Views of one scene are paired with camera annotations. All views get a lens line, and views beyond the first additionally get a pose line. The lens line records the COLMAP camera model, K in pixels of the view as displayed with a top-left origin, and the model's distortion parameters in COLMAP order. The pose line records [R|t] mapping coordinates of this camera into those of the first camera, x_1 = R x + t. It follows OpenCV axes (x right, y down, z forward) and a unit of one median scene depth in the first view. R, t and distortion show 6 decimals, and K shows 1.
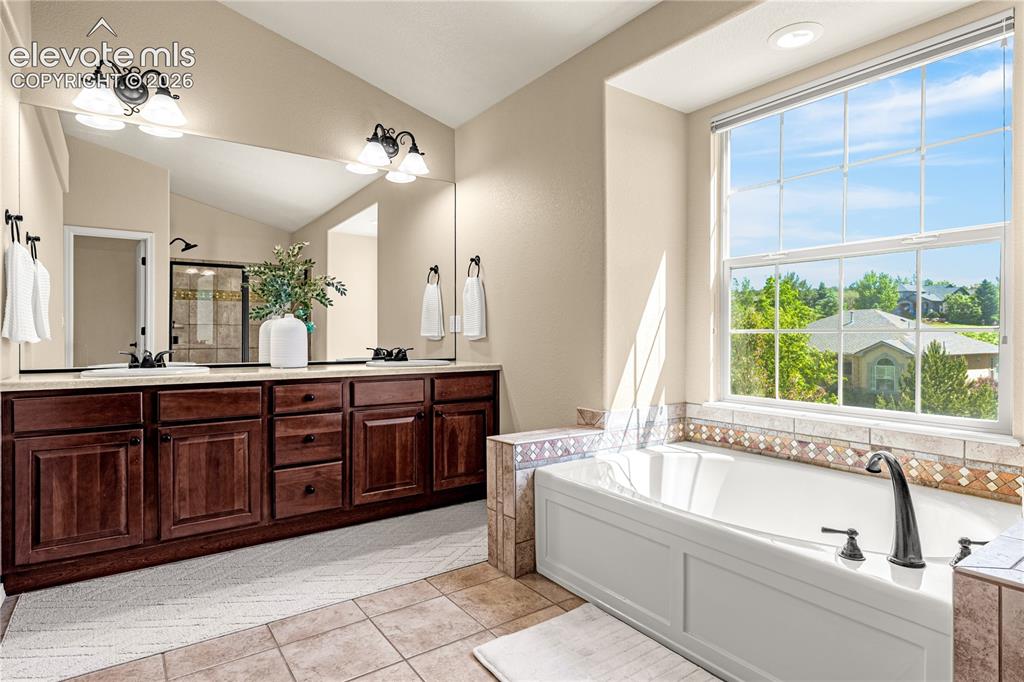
lens RADIAL K [[553.5, 0, 512.0], [0, 553.5, 341.0], [0, 0, 1]] dist [0.004567, 0.002307]
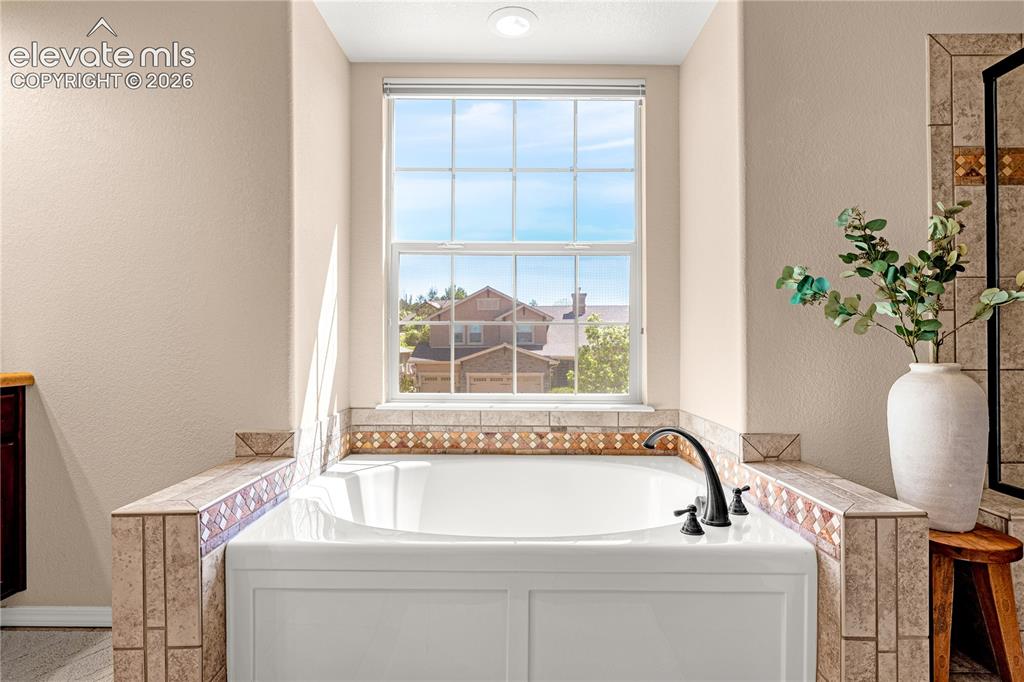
lens RADIAL K [[525.4, 0, 512.3], [0, 525.4, 342.8], [0, 0, 1]] dist [0.000107, 0.001557]
pose [[0.579964, -0.002332, 0.814639, -0.228736], [0.006438, 0.999978, -0.001721, 0.019964], [-0.814617, 0.006243, 0.579966, 0.416567]]
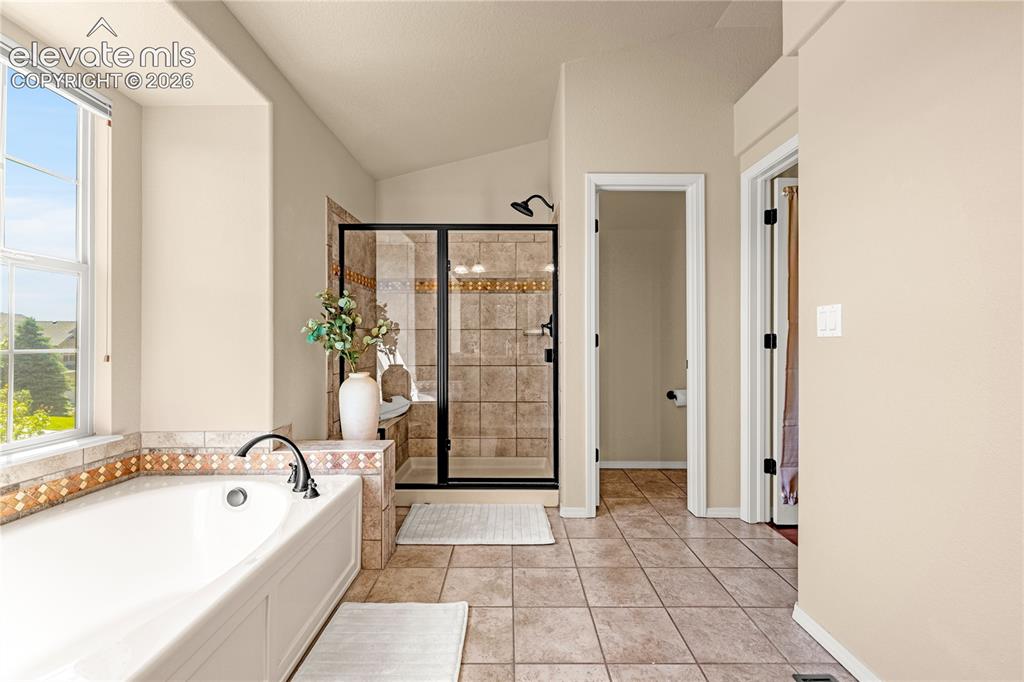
lens RADIAL K [[436.1, 0, 511.3], [0, 436.1, 337.4], [0, 0, 1]] dist [0.001399, 0.000068]
pose [[-0.816975, 0.003606, 0.576661, -0.335969], [0.004752, 0.999989, 0.000478, -0.035784], [-0.576653, 0.003130, -0.816983, 0.997762]]
